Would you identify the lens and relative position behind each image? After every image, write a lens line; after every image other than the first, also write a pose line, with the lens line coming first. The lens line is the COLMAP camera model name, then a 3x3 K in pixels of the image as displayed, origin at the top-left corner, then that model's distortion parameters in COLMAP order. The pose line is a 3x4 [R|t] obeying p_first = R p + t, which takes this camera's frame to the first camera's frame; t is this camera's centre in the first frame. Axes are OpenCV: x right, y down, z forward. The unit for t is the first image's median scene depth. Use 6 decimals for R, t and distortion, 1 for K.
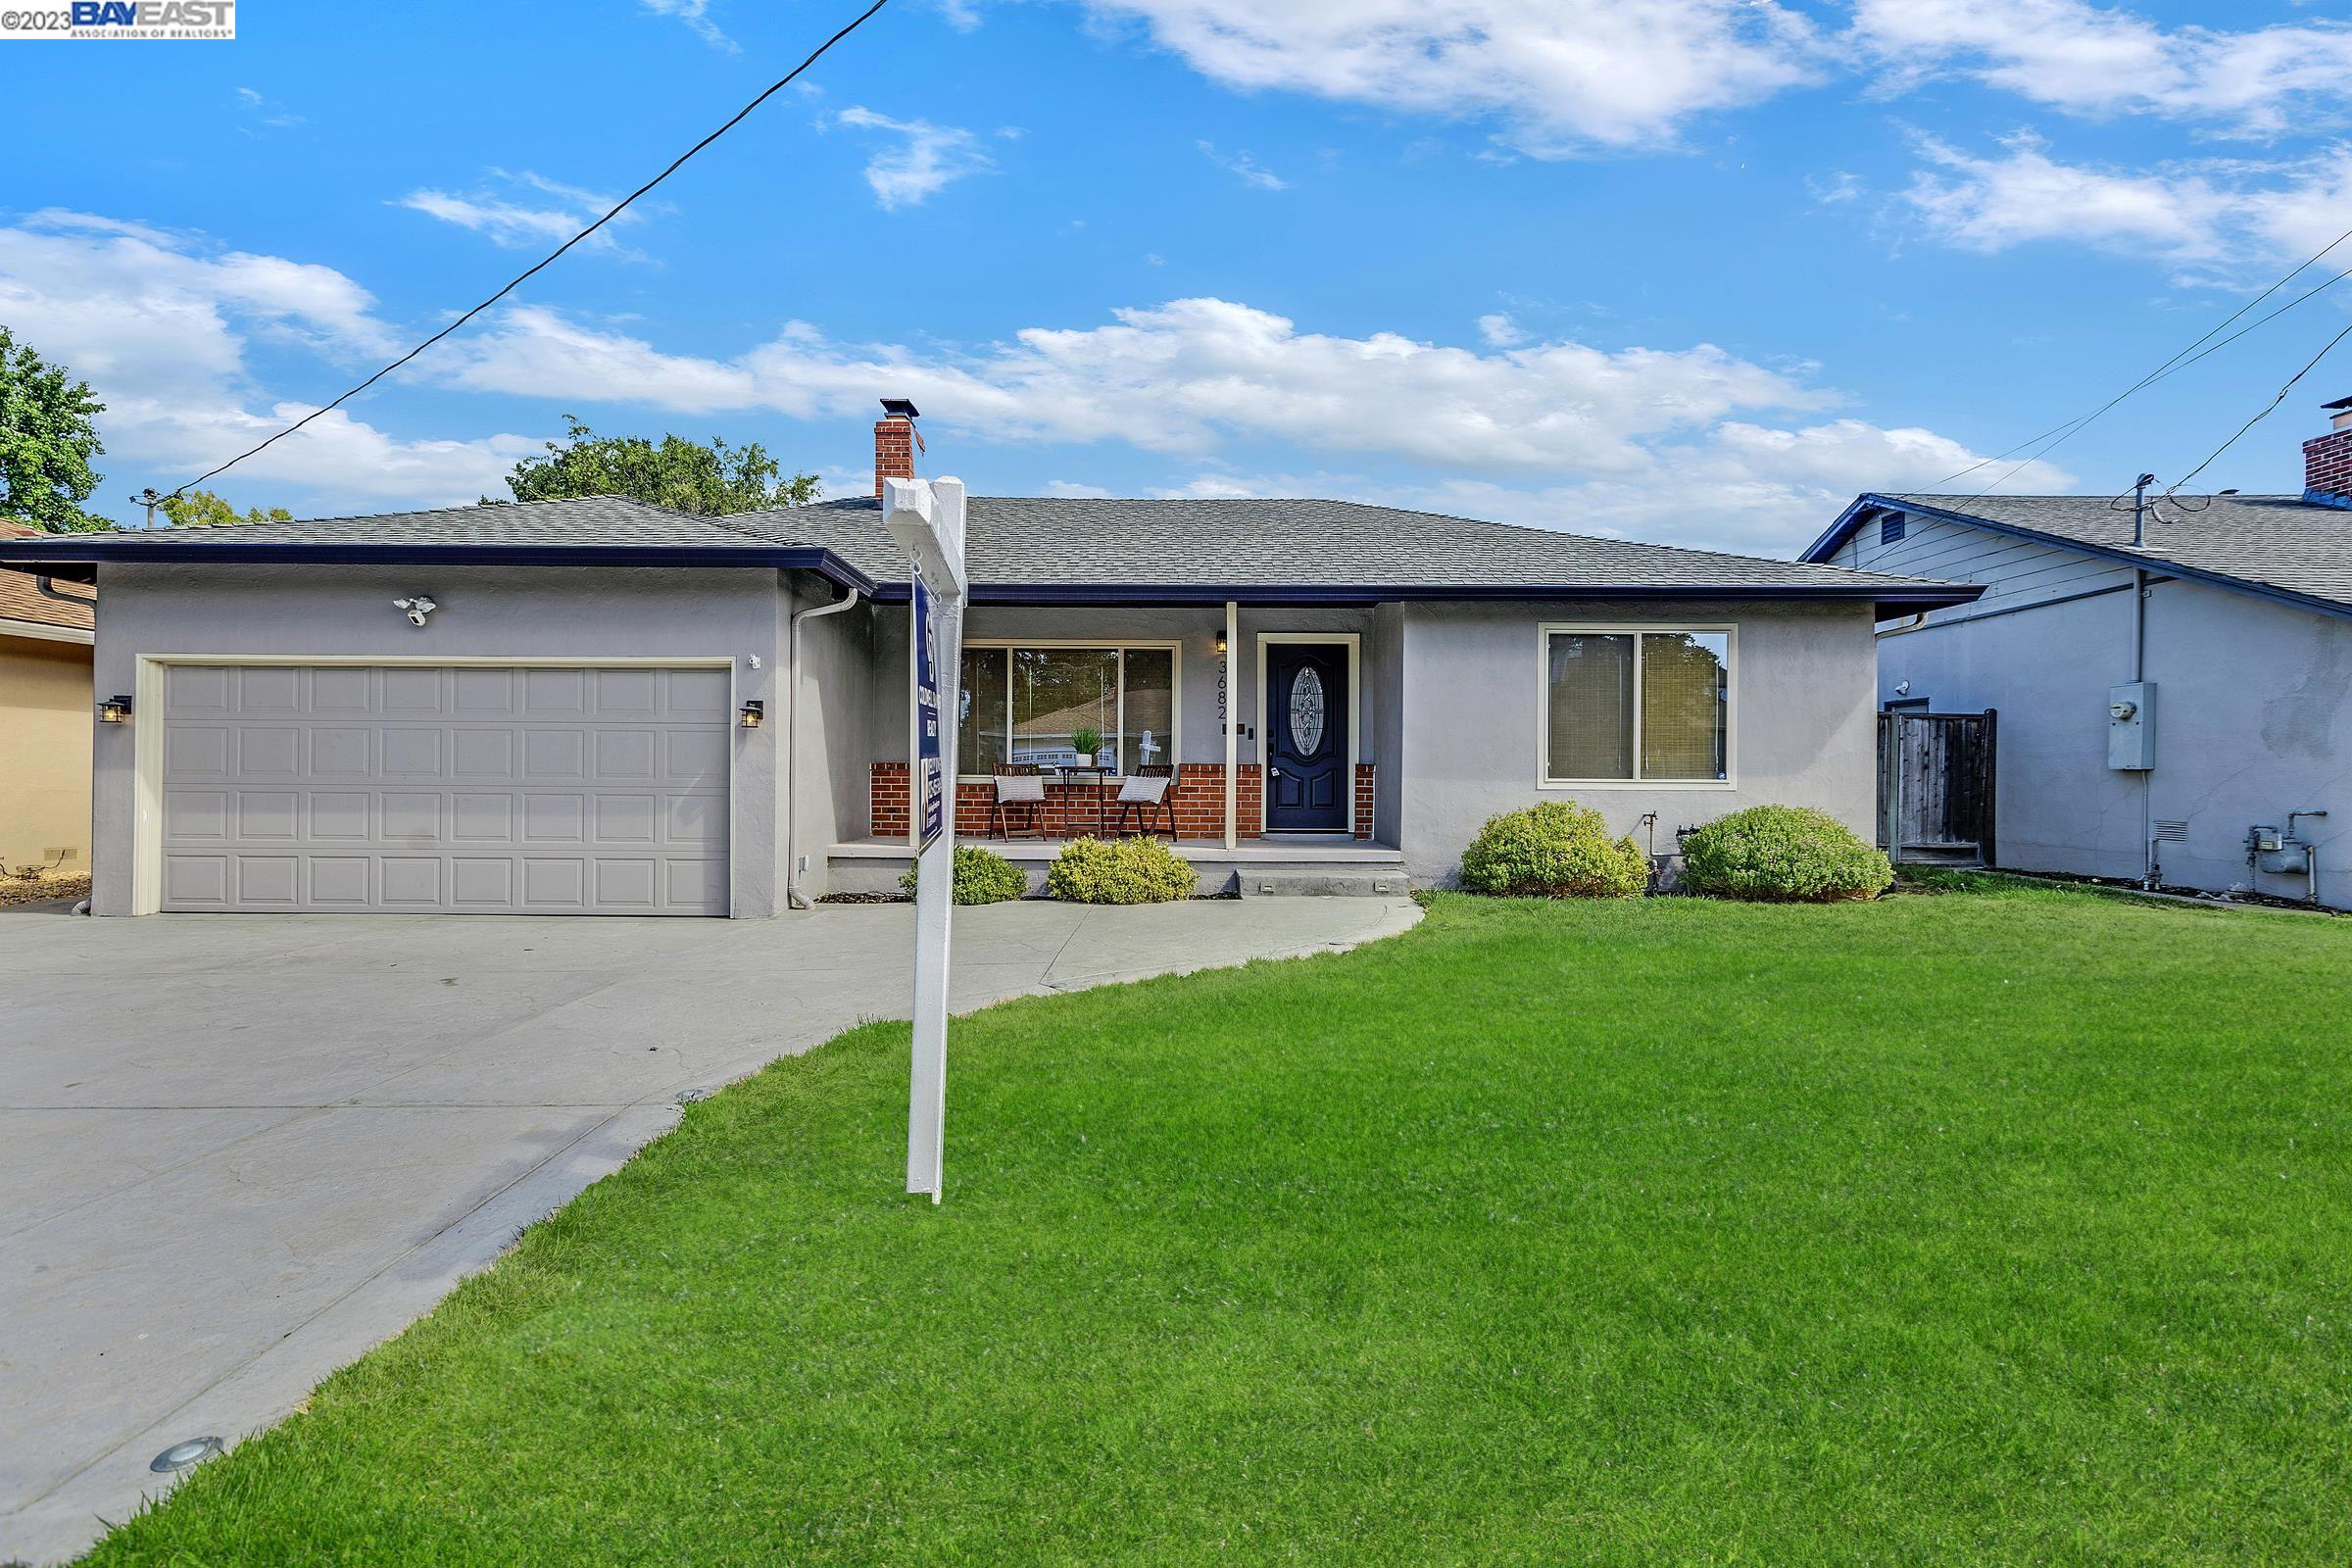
lens RADIAL K [[1052.1, 0, 1176.0], [0, 1052.1, 784.0], [0, 0, 1]] dist [0.001466, 0.000270]
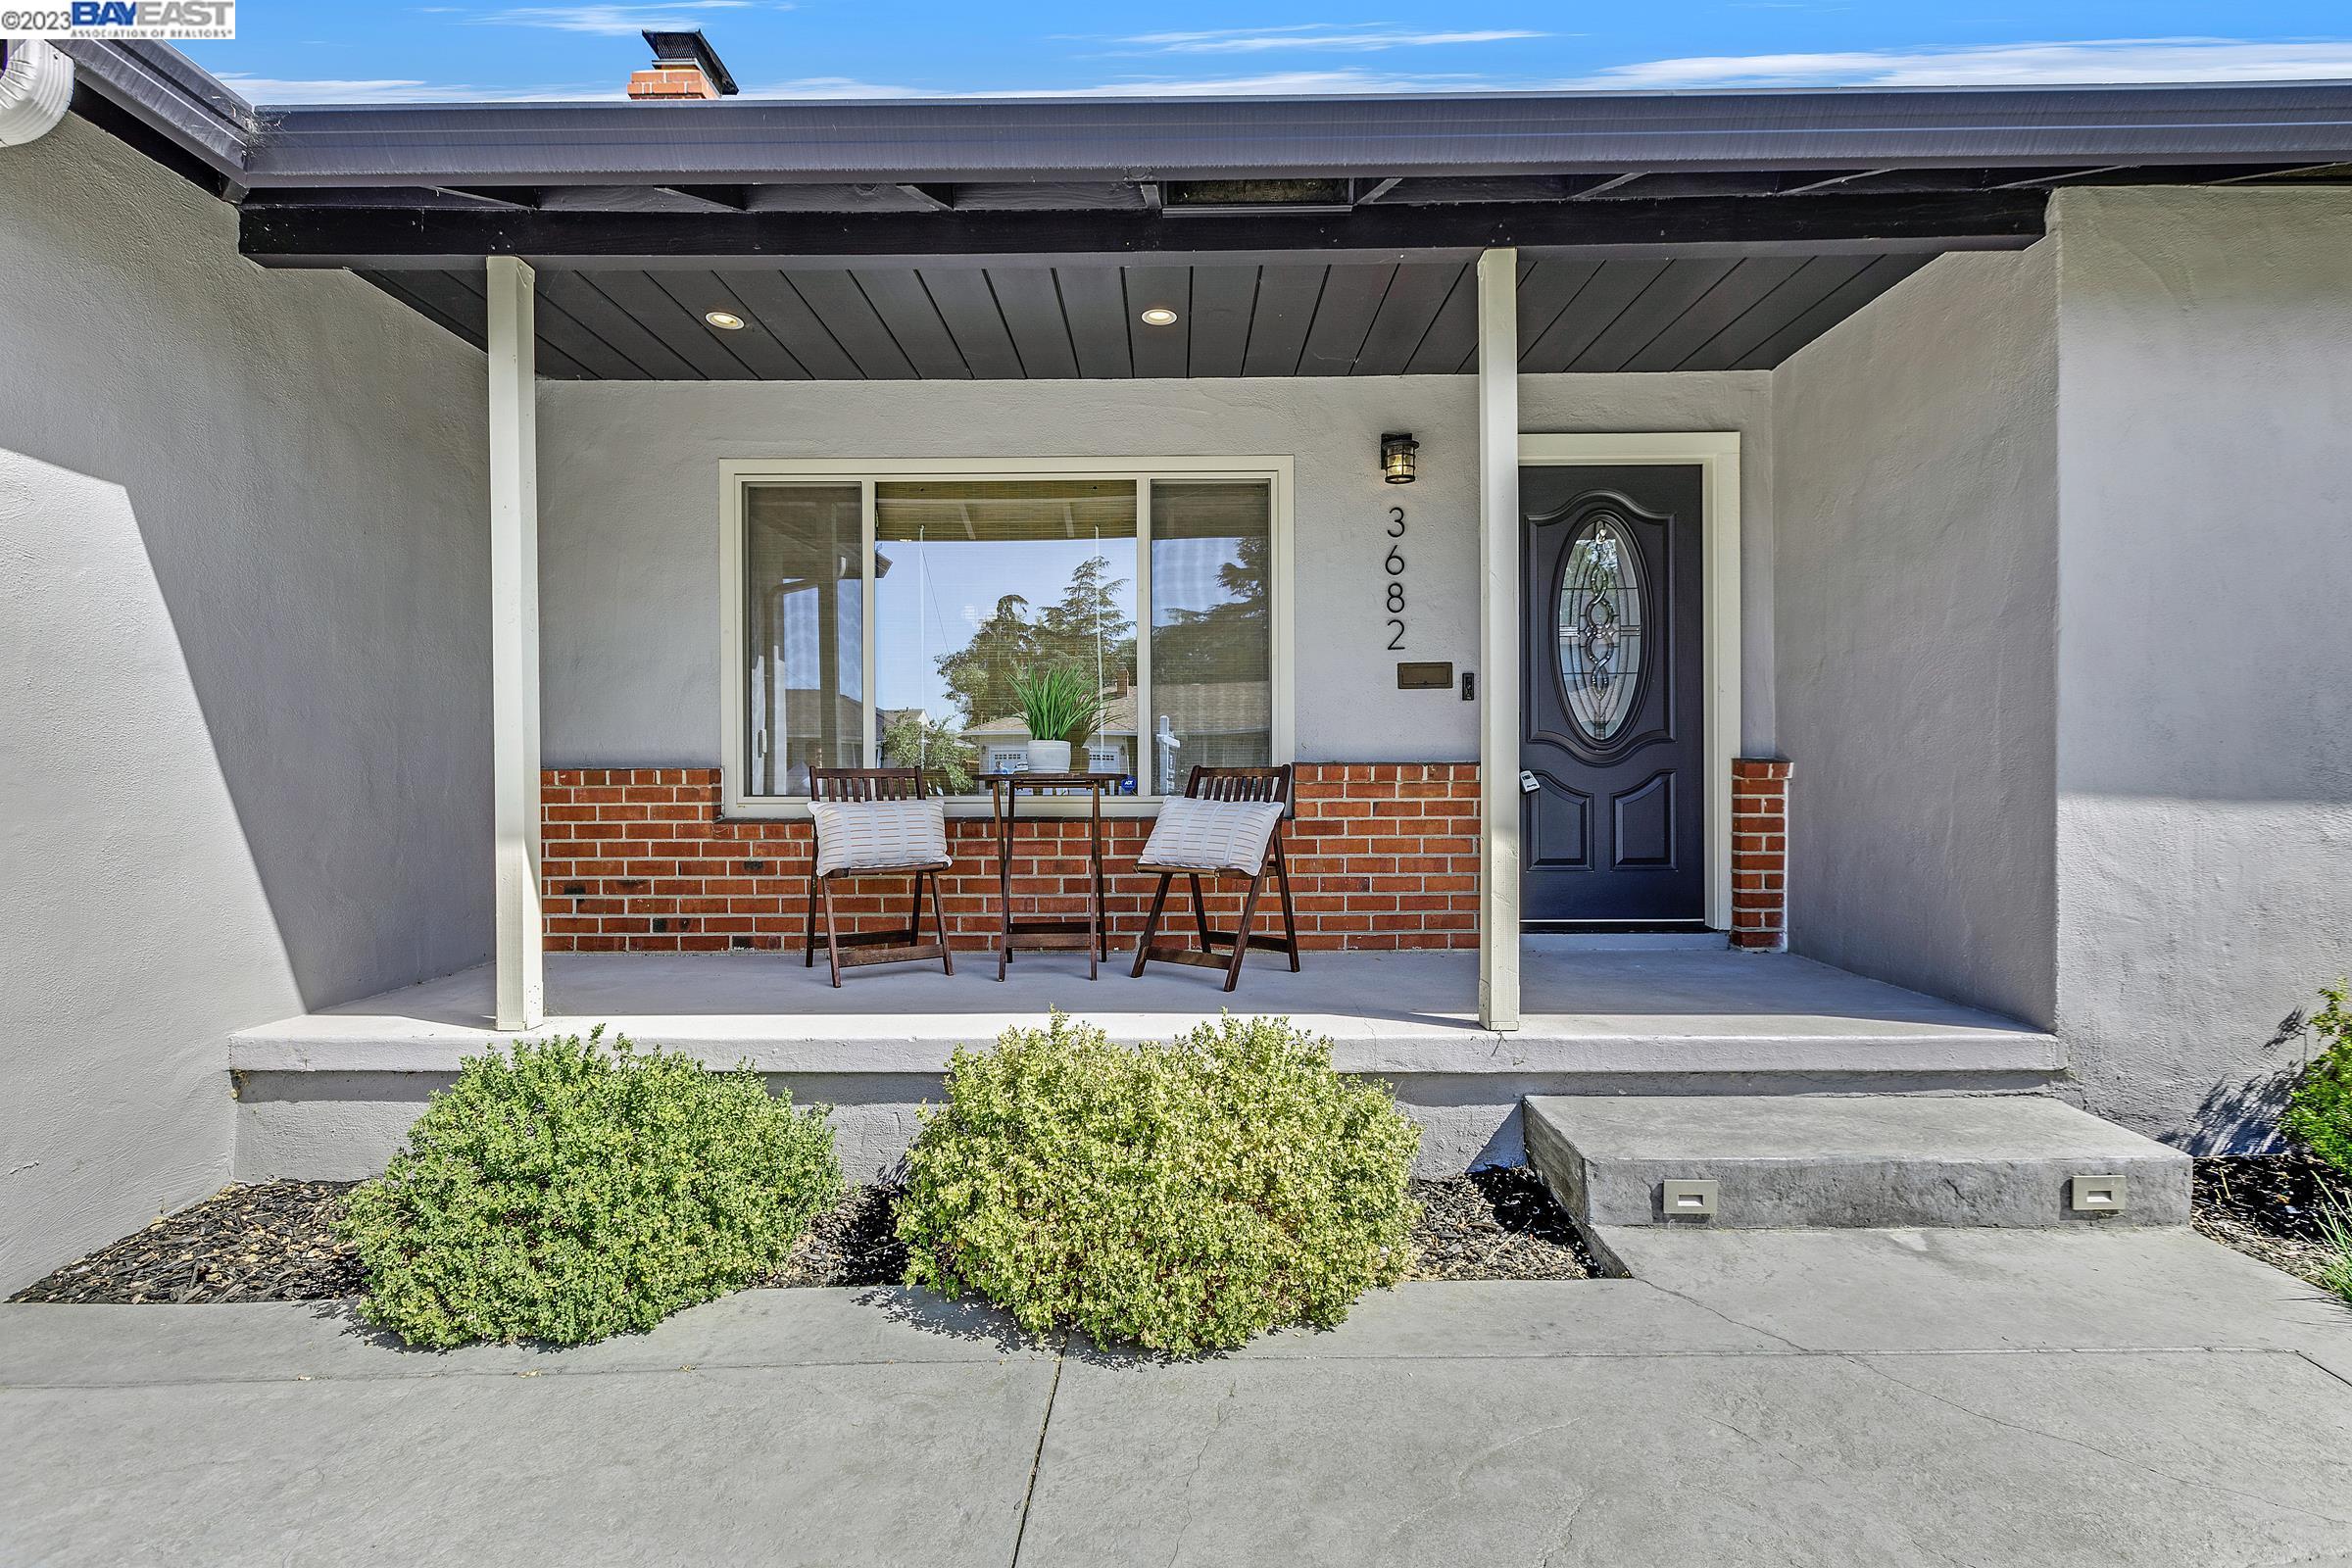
lens RADIAL K [[1080.9, 0, 1178.3], [0, 1080.9, 787.8], [0, 0, 1]] dist [0.002552, -0.000404]
pose [[0.999941, -0.010484, -0.002954, -0.042377], [0.010494, 0.999939, 0.003558, -0.012789], [0.002916, -0.003588, 0.999989, 0.641846]]
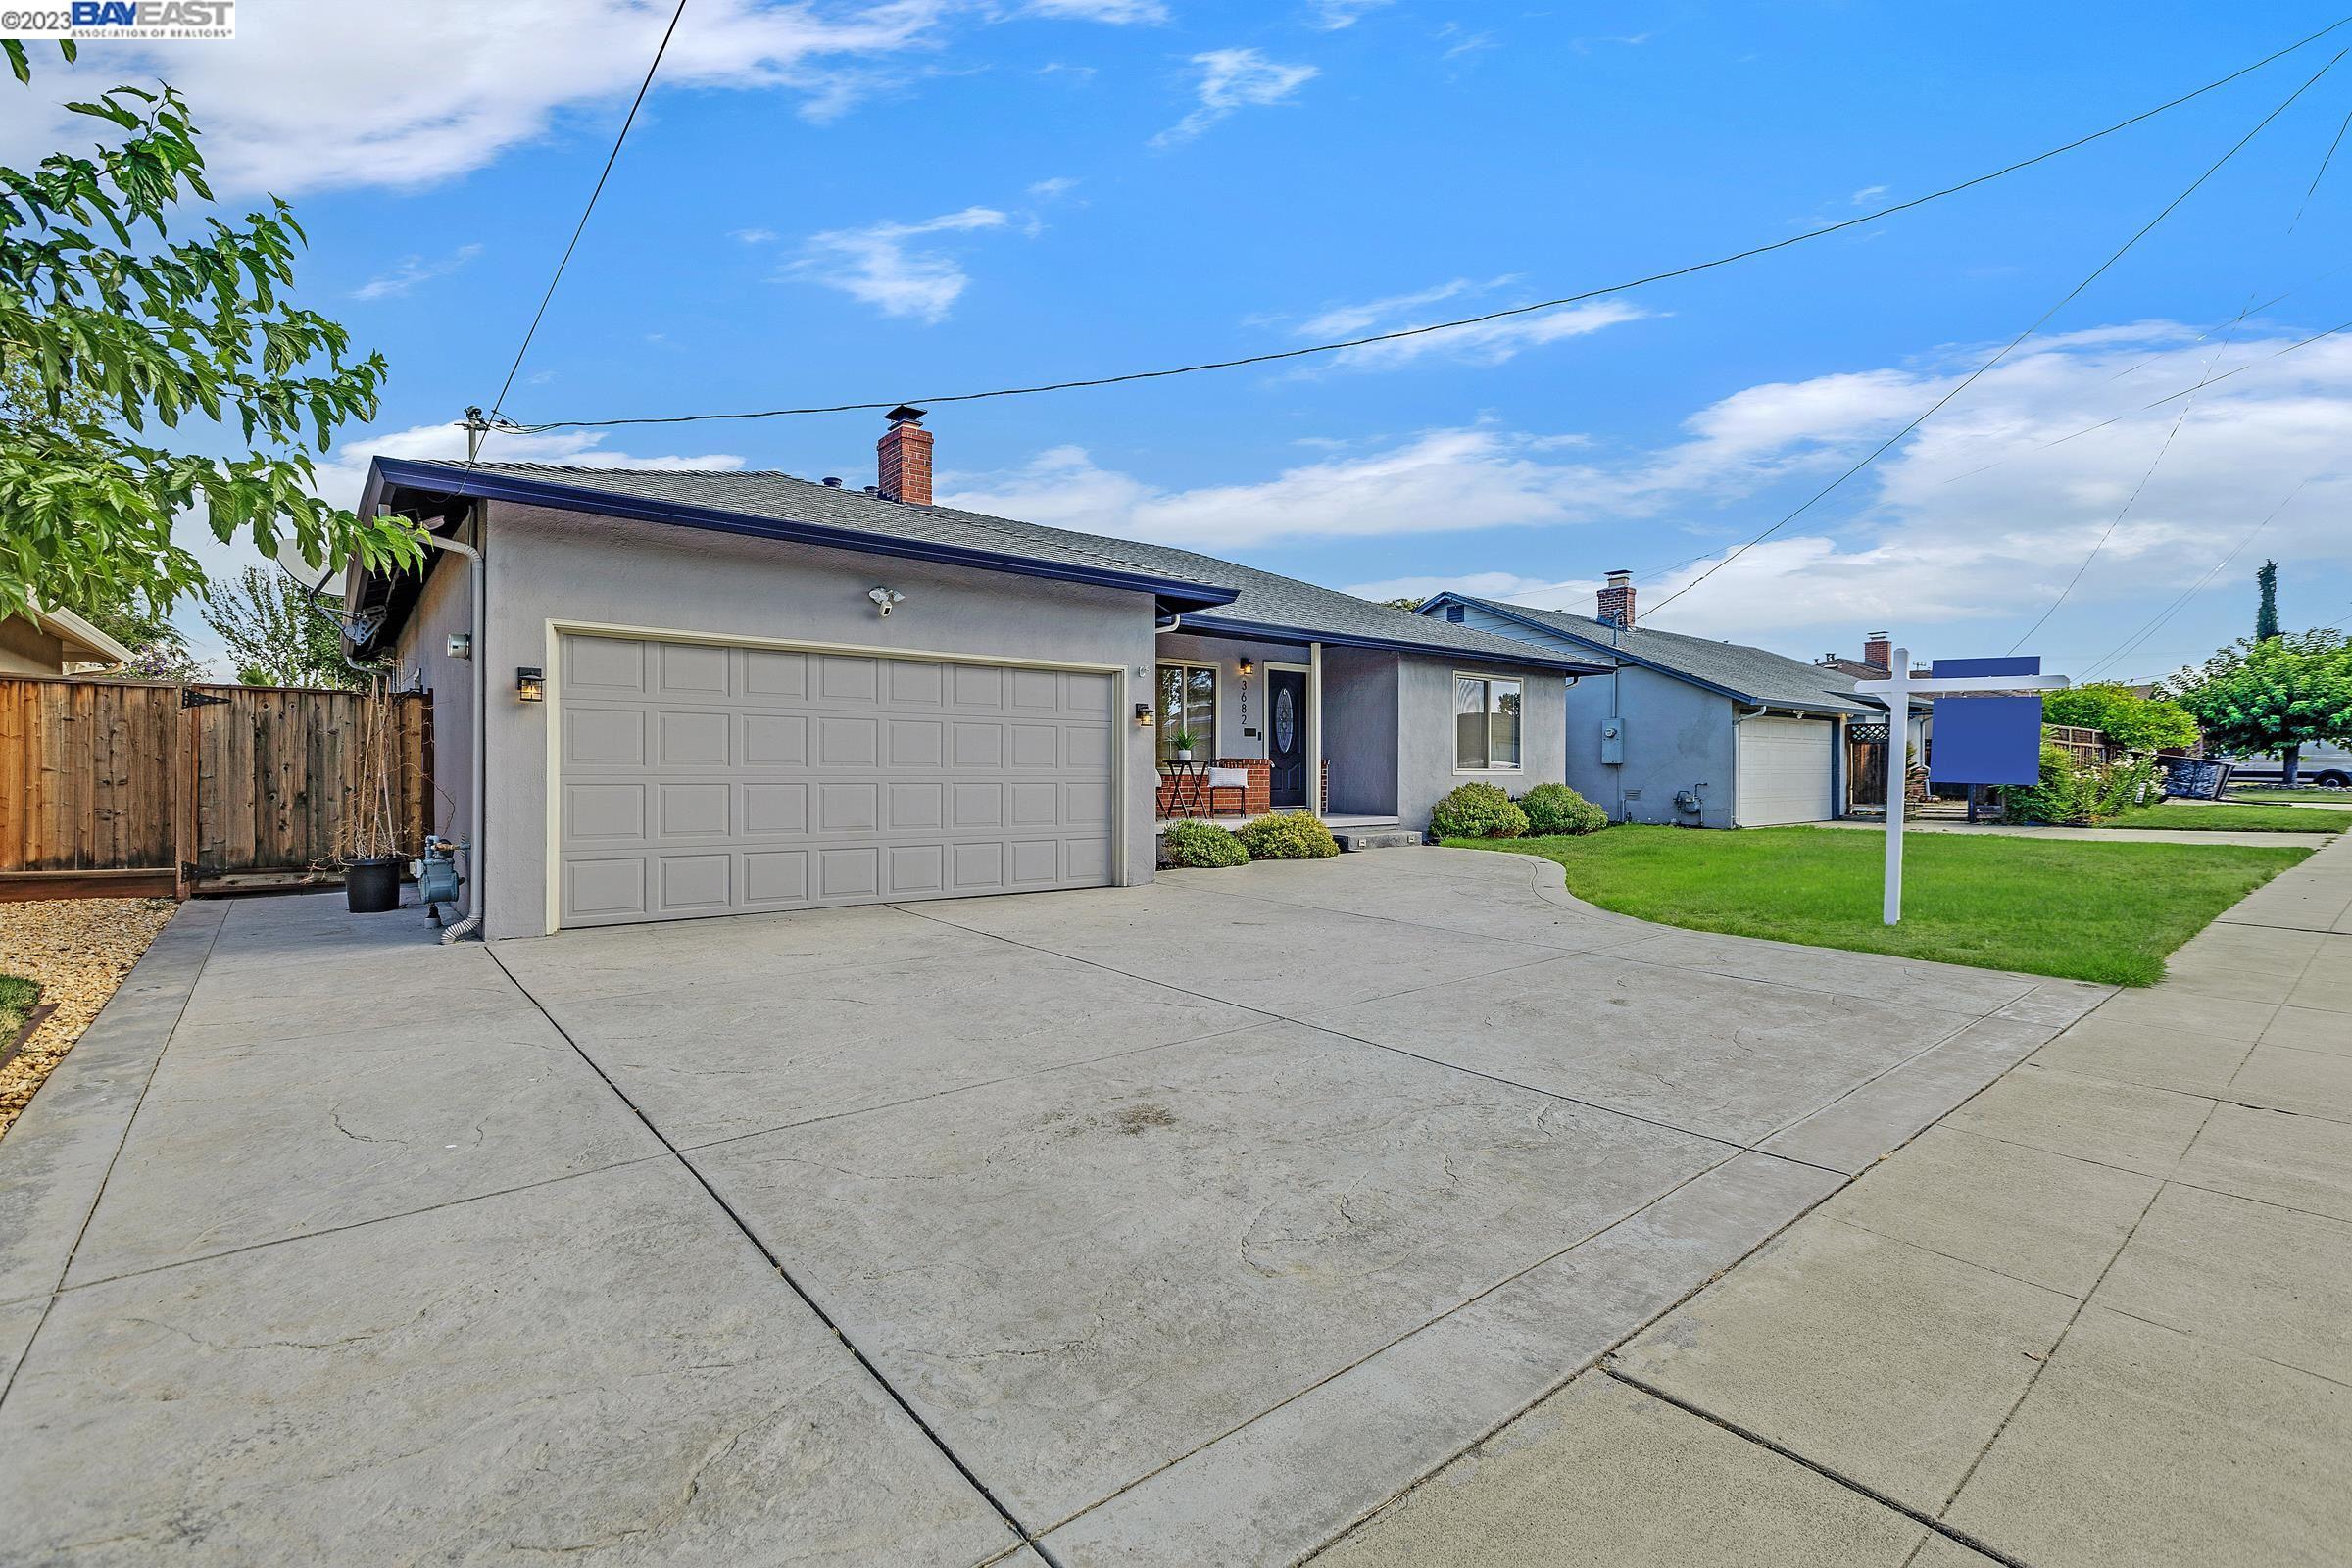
lens RADIAL K [[1052.1, 0, 1176.0], [0, 1052.1, 784.0], [0, 0, 1]] dist [0.001466, 0.000270]
pose [[0.770182, -0.010050, 0.637745, -0.944355], [0.006698, 0.999948, 0.007668, 0.003050], [-0.637789, -0.001634, 0.770209, 0.036522]]
